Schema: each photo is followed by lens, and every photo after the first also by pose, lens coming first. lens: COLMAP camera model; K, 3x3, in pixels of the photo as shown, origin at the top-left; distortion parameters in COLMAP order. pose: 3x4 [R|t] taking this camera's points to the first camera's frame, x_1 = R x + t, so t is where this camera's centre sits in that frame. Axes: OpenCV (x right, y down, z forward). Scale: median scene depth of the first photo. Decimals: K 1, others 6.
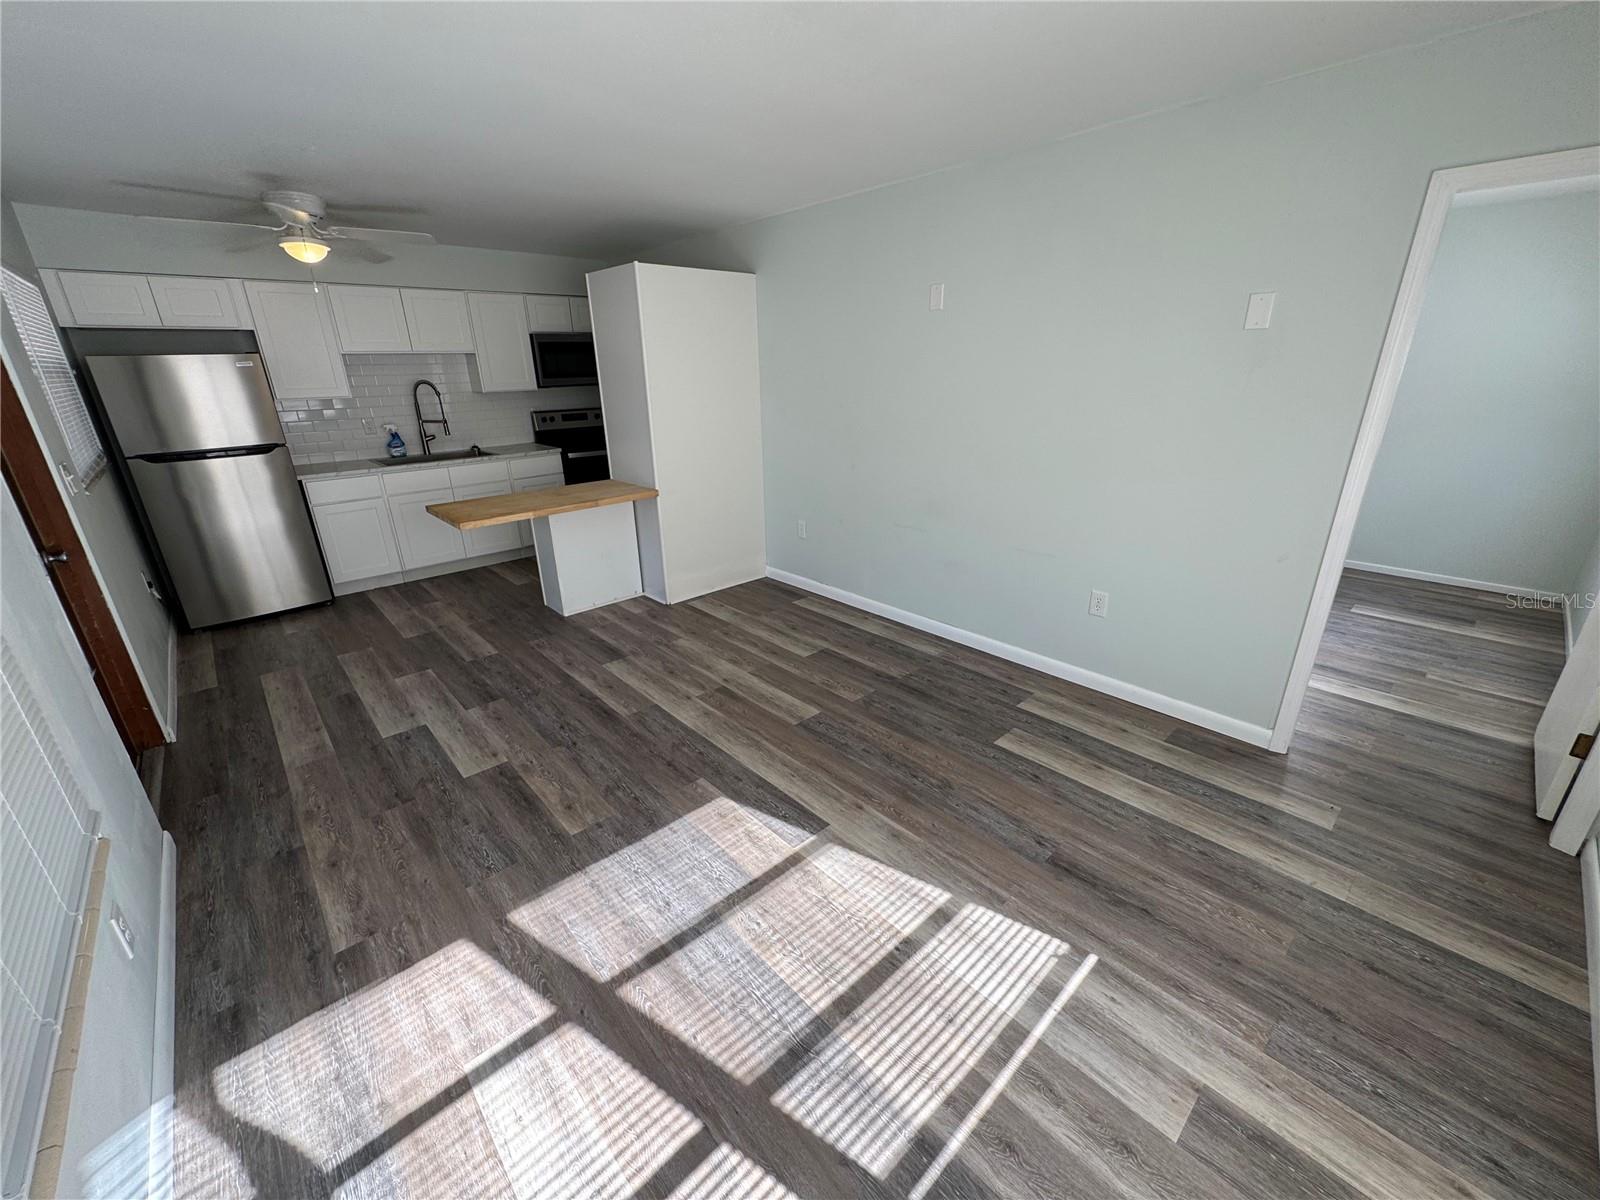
lens RADIAL K [[635.7, 0, 799.9], [0, 635.7, 603.5], [0, 0, 1]] dist [-0.002757, -0.000220]
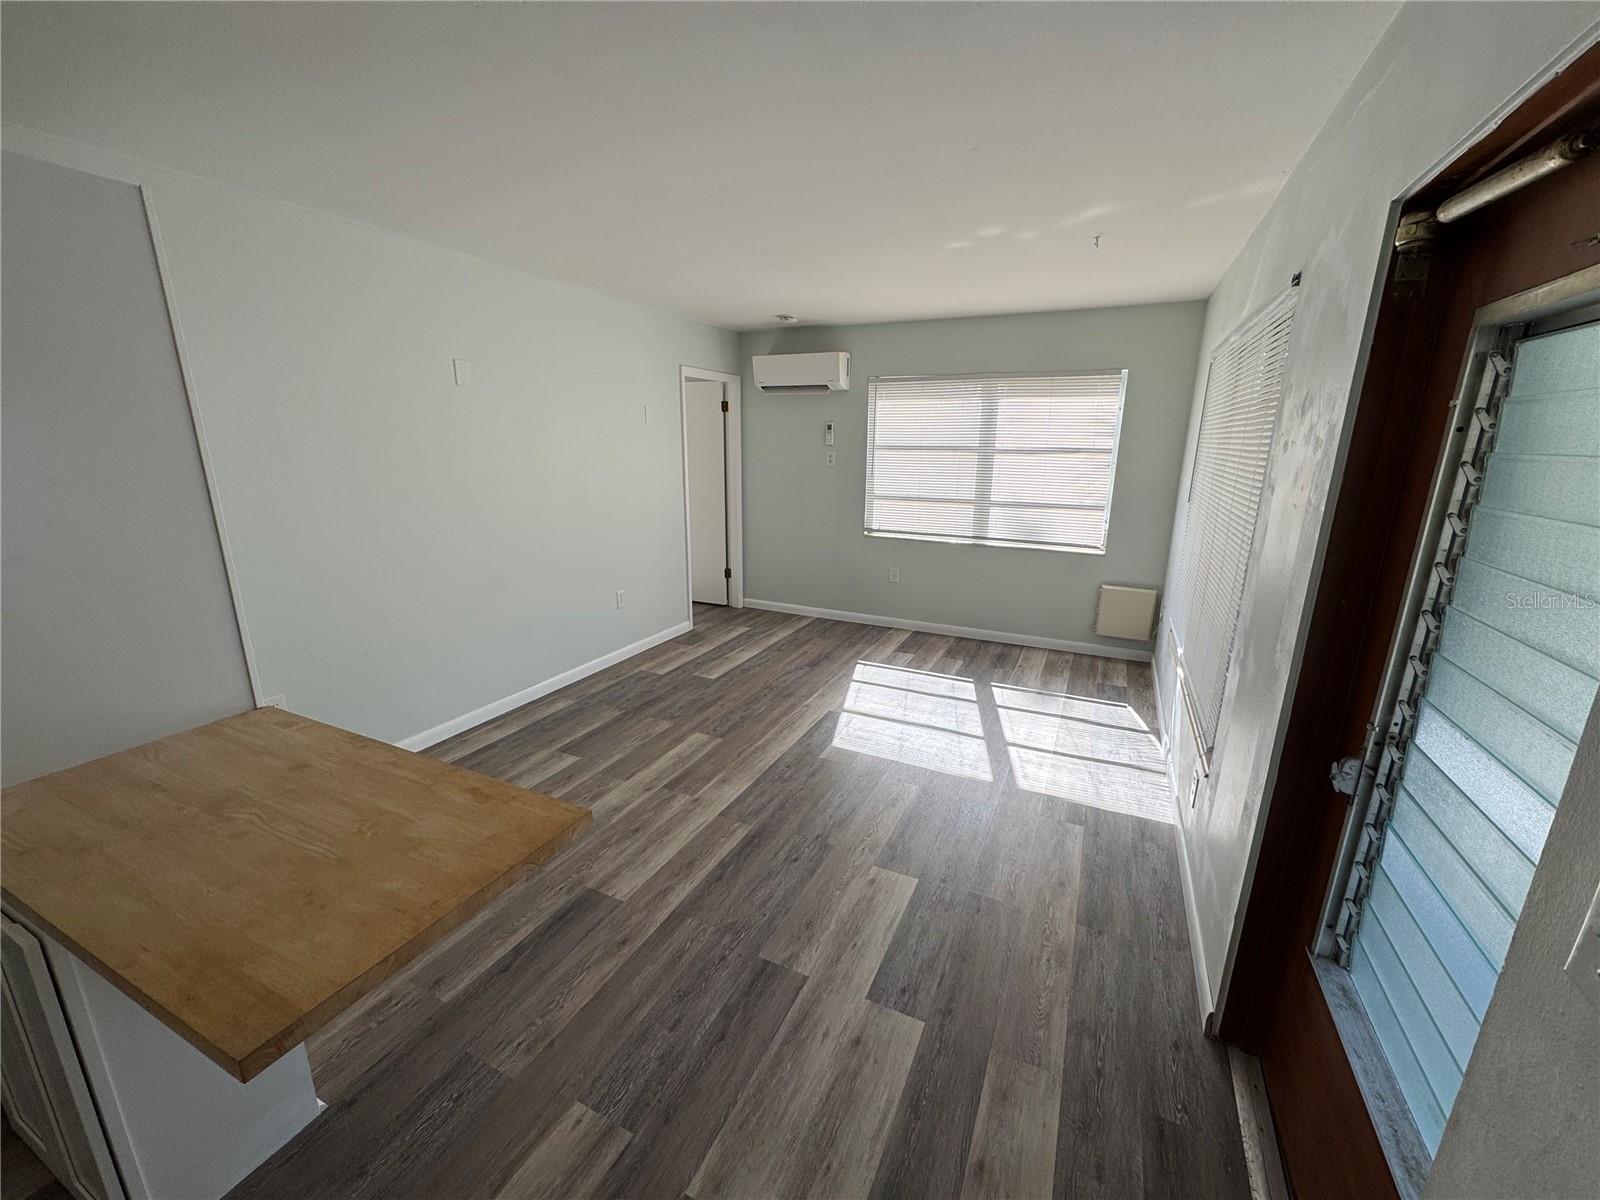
lens RADIAL K [[635.7, 0, 799.9], [0, 635.7, 603.5], [0, 0, 1]] dist [-0.002757, -0.000220]
pose [[-0.368909, -0.223526, 0.902187, -0.832508], [0.325831, 0.877954, 0.350756, -0.306910], [-0.870483, 0.423358, -0.251054, 0.843127]]
